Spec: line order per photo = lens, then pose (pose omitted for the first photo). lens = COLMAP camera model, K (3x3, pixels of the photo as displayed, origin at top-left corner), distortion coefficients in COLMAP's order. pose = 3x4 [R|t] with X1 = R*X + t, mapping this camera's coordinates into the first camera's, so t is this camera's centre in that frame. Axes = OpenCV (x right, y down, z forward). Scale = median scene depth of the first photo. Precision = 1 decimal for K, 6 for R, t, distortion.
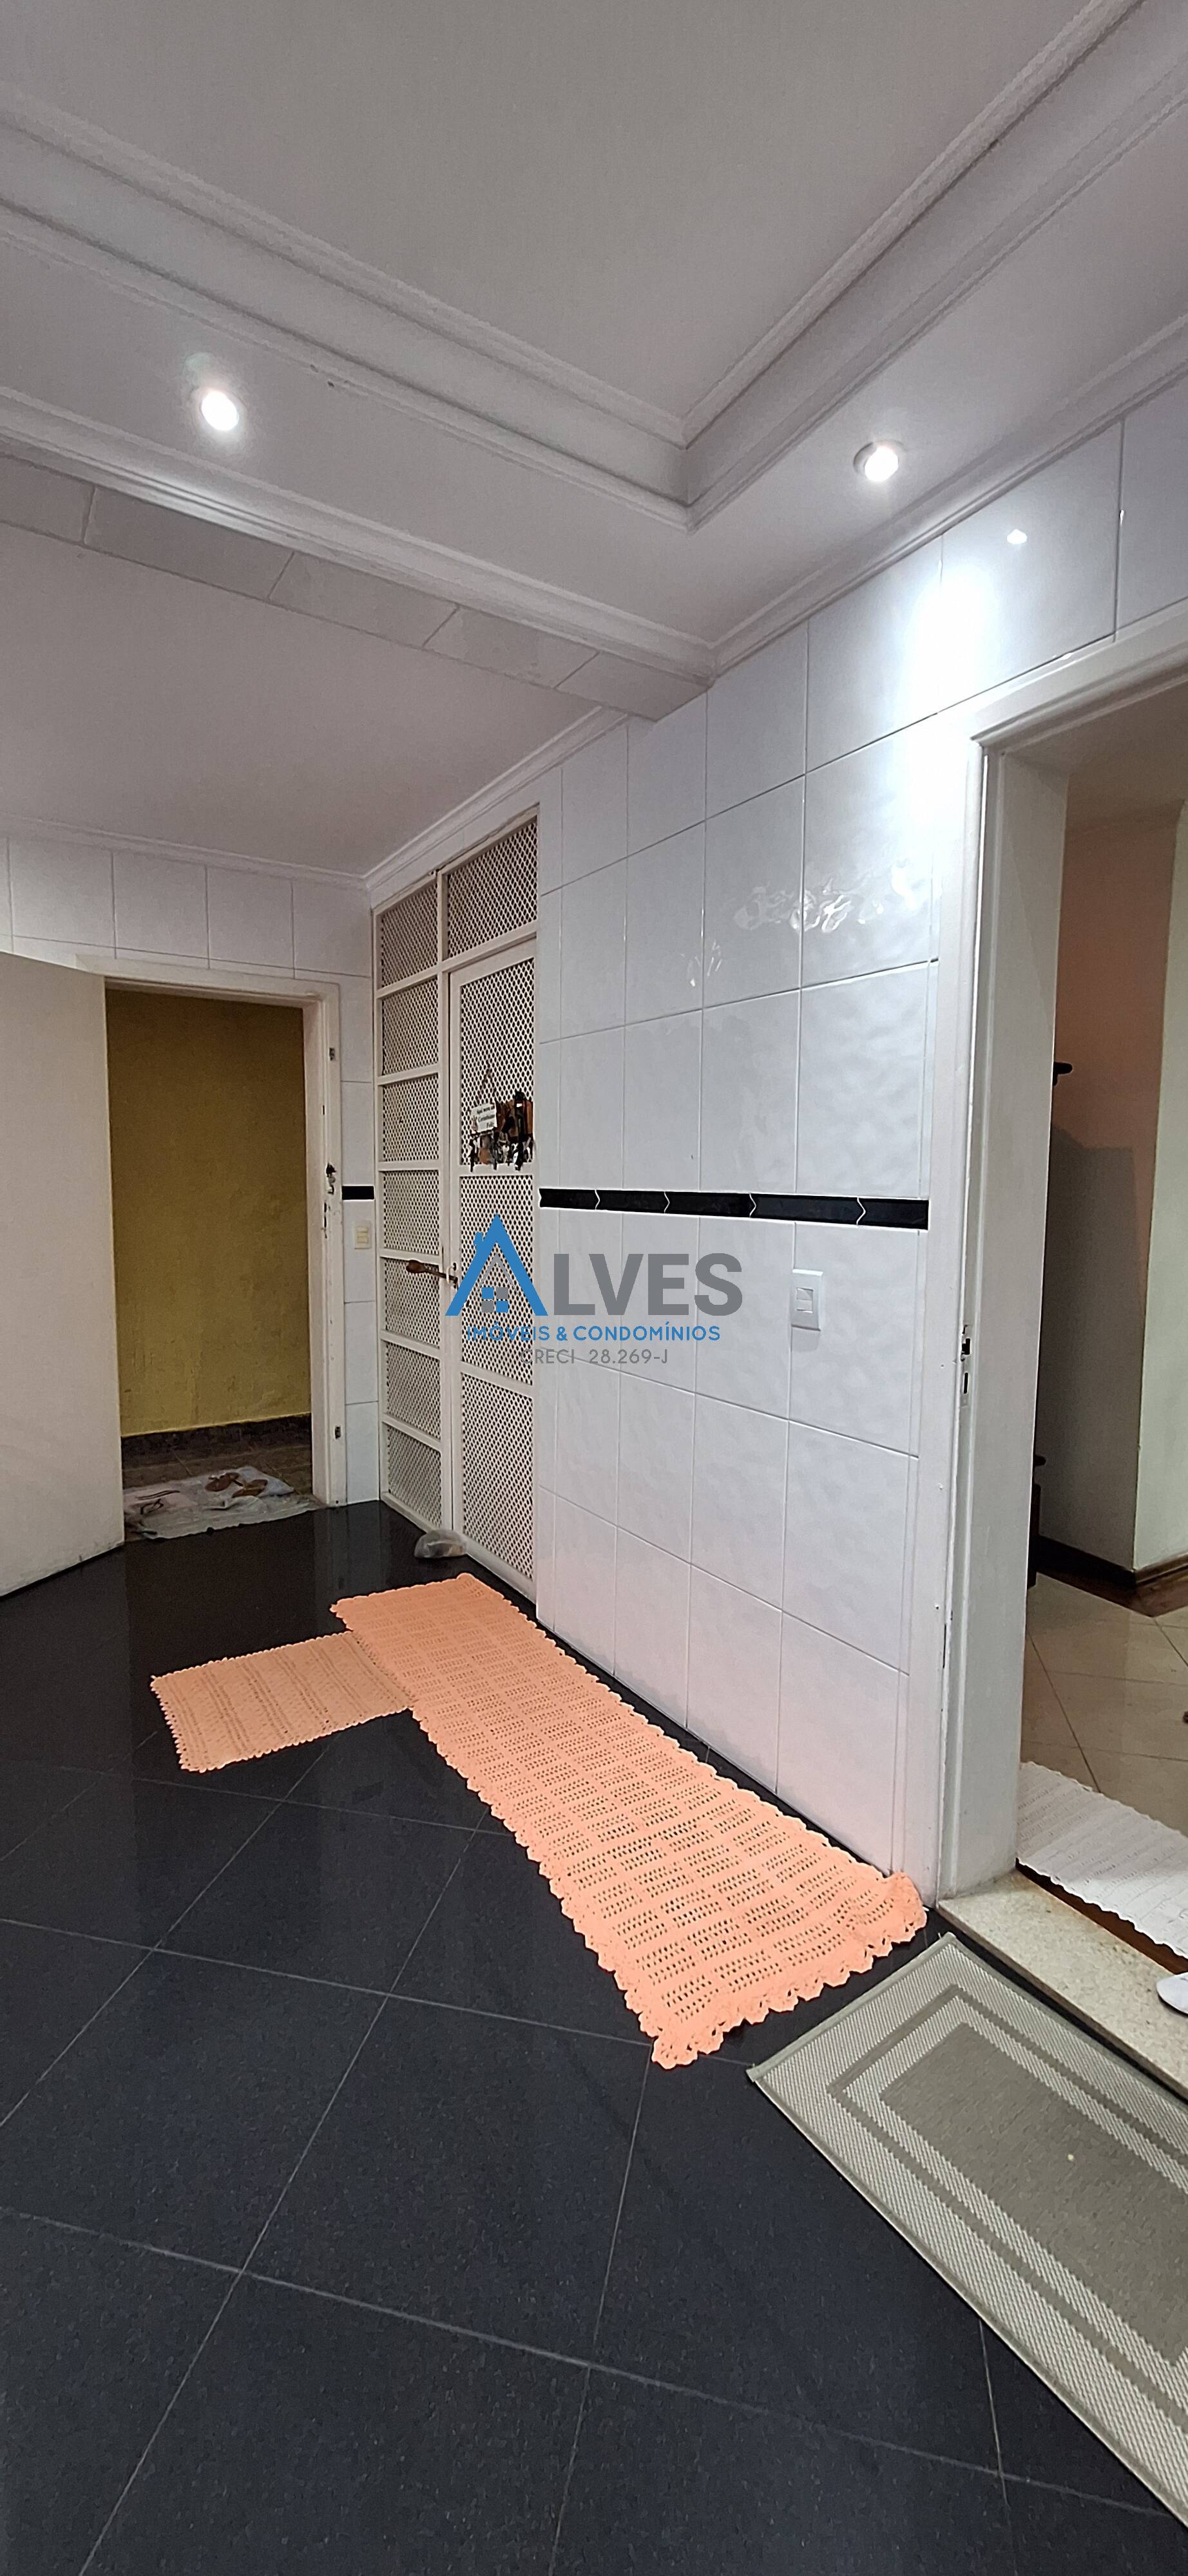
lens RADIAL K [[1014.5, 0, 606.1], [0, 1014.5, 1270.2], [0, 0, 1]] dist [-0.002978, 0.000956]
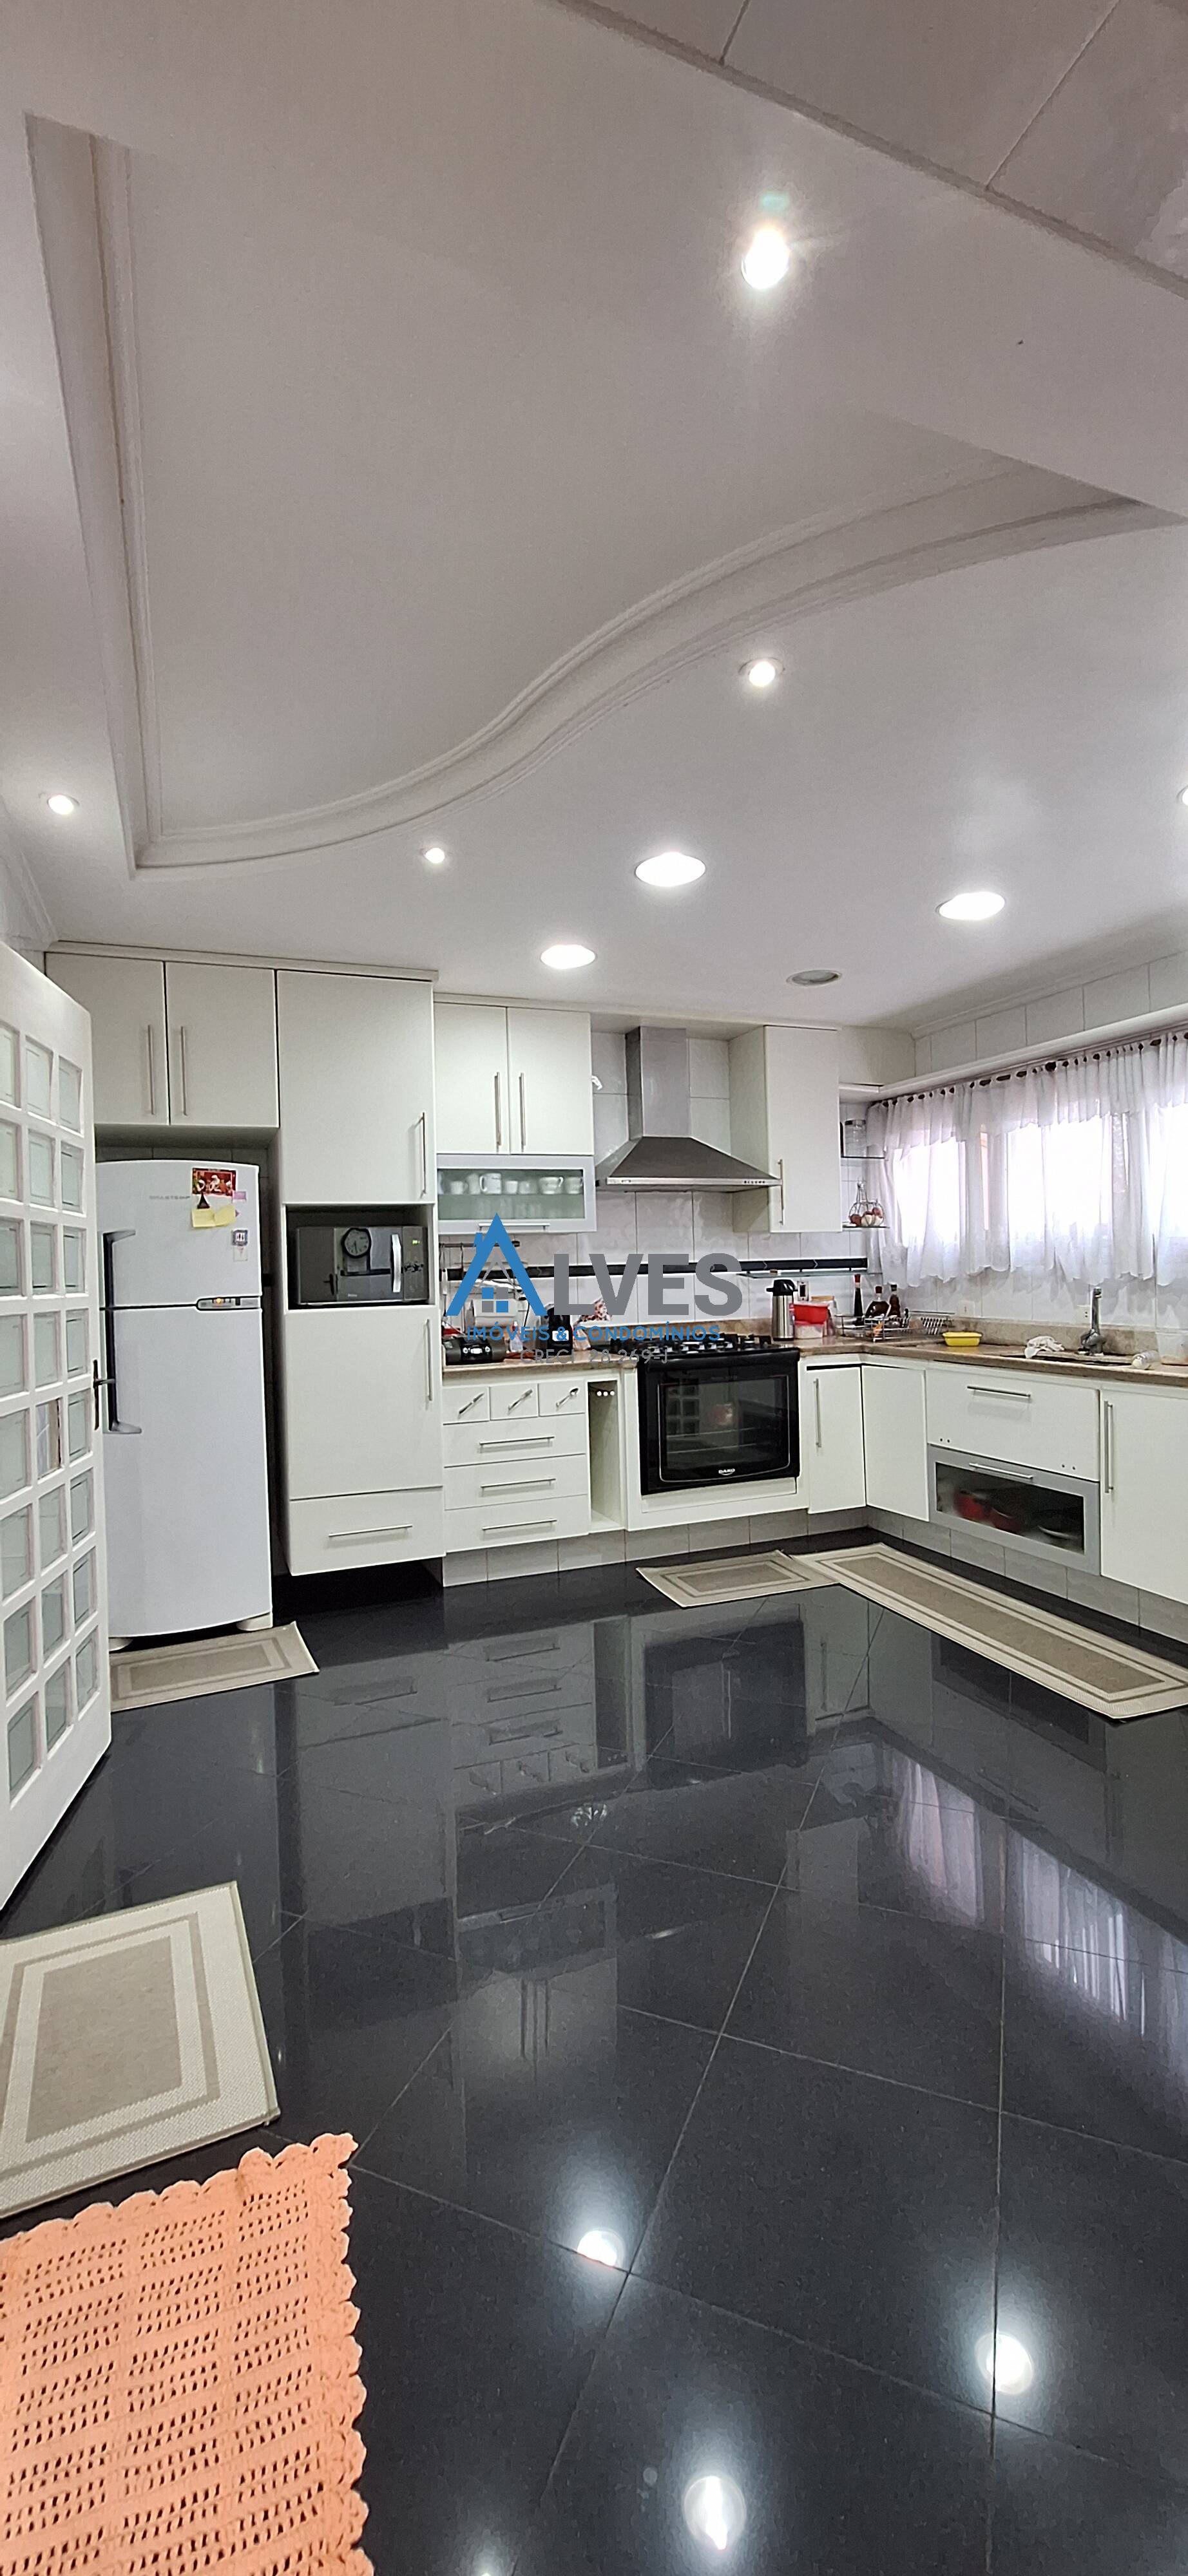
lens RADIAL K [[1014.5, 0, 578.8], [0, 1014.5, 1265.6], [0, 0, 1]] dist [-0.002978, 0.000956]
pose [[-0.977057, 0.019569, 0.212075, -0.272948], [0.040462, 0.994690, 0.094632, -0.102480], [-0.209097, 0.101042, -0.972661, 1.291085]]
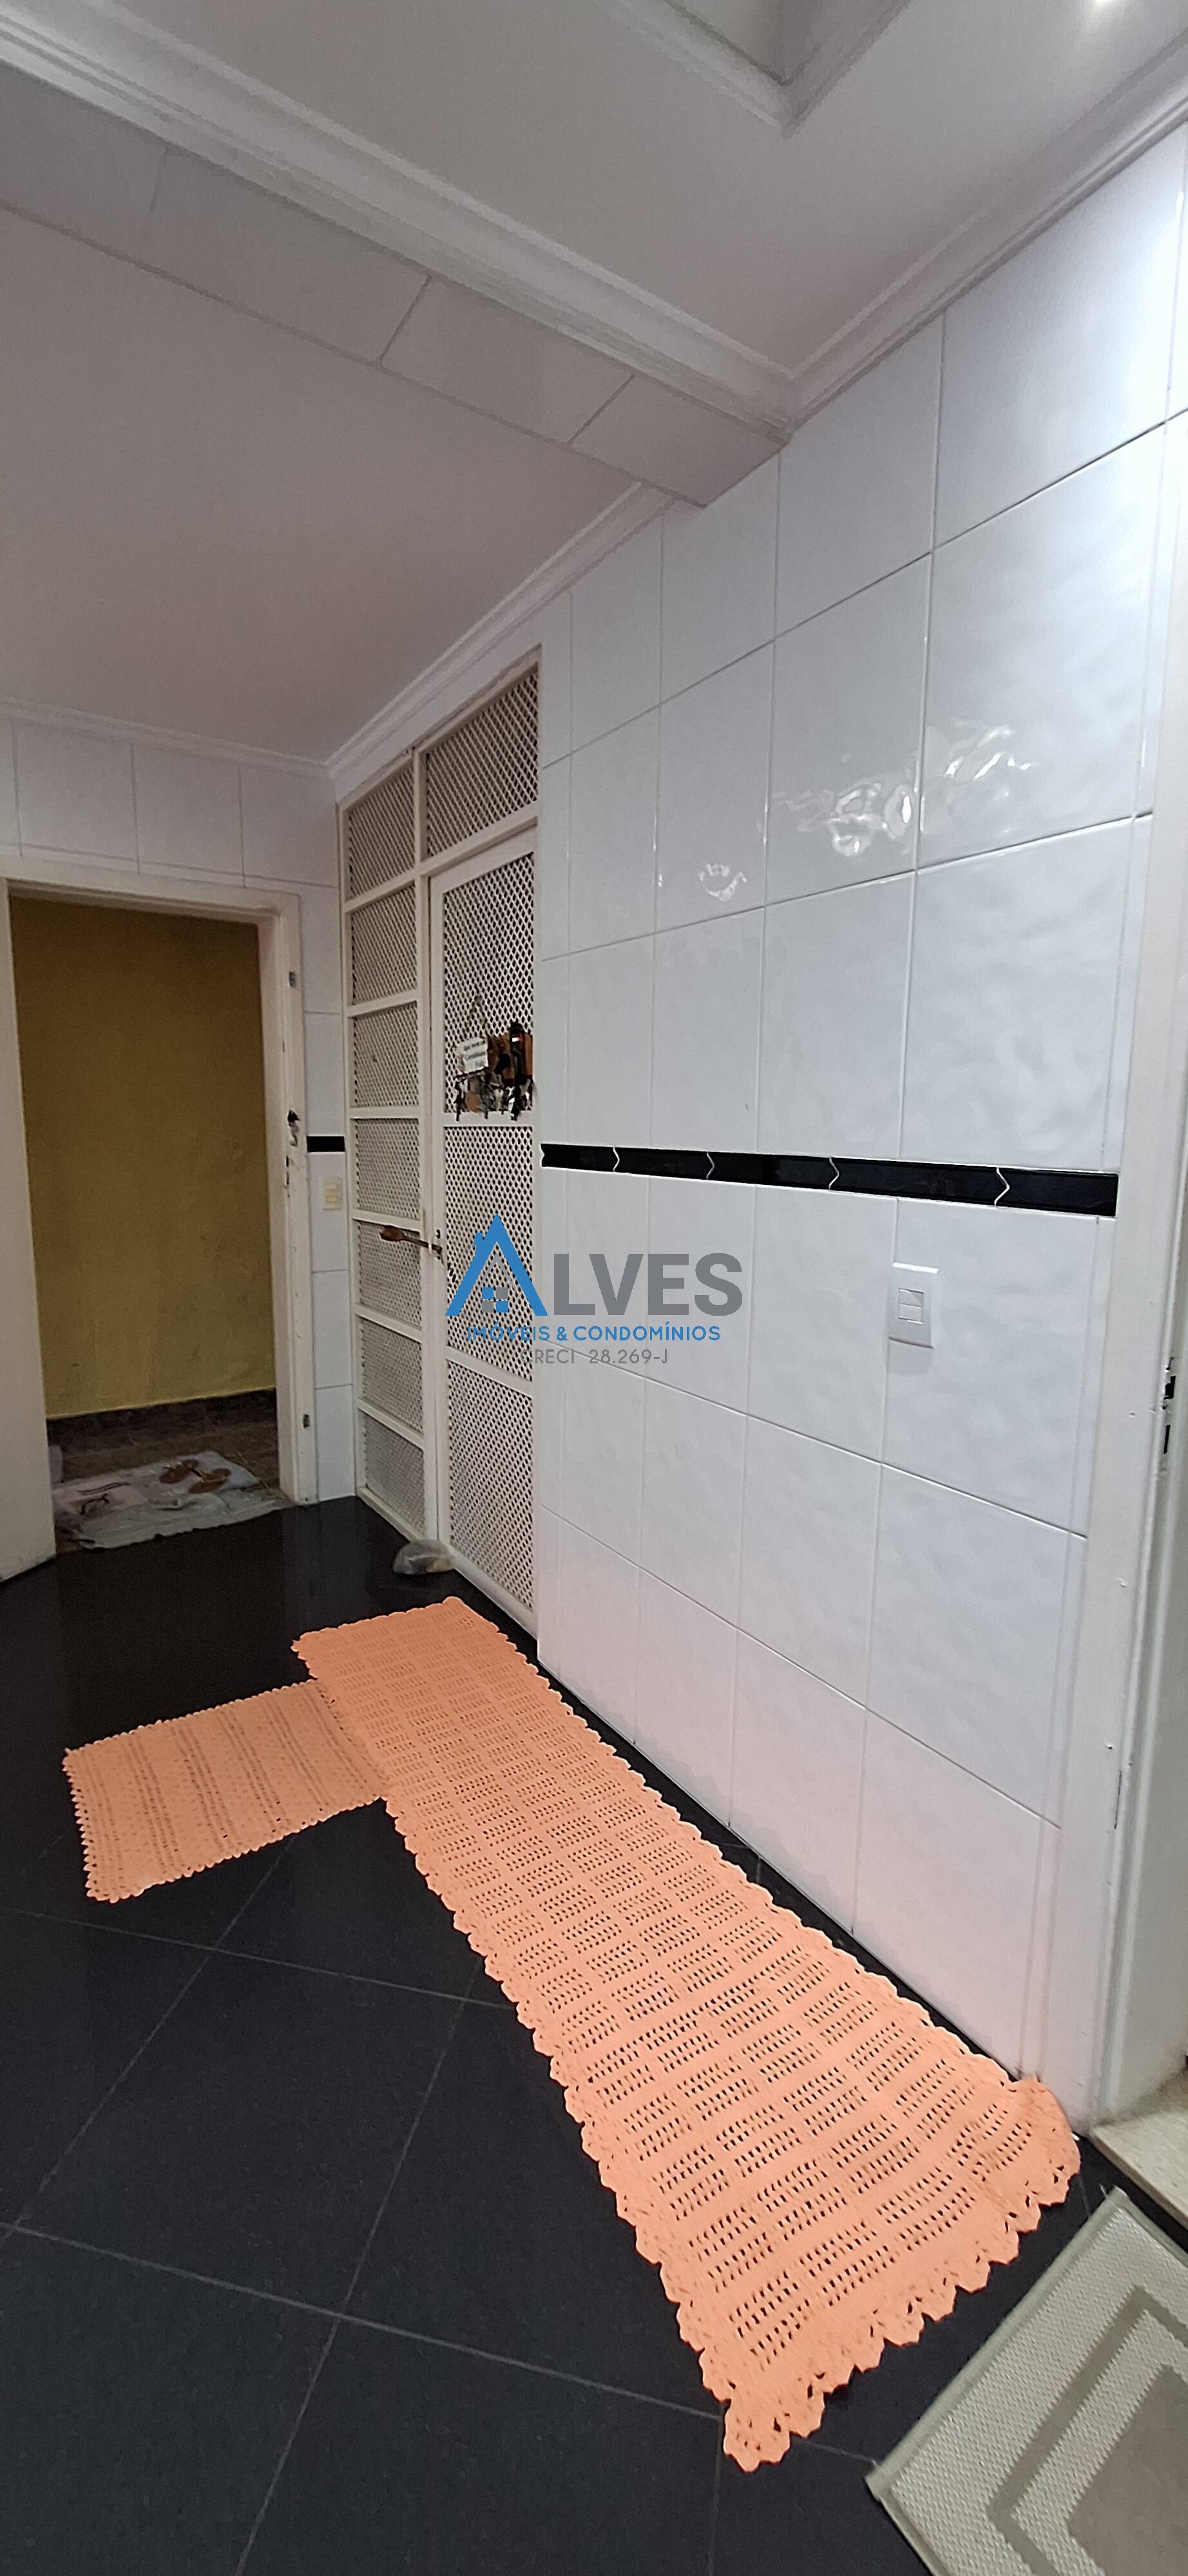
lens RADIAL K [[1014.5, 0, 601.3], [0, 1014.5, 1274.4], [0, 0, 1]] dist [-0.002978, 0.000956]
pose [[0.999988, 0.002255, 0.004353, -0.029596], [-0.002511, 0.998210, 0.059755, -0.034776], [-0.004210, -0.059766, 0.998204, 0.262449]]
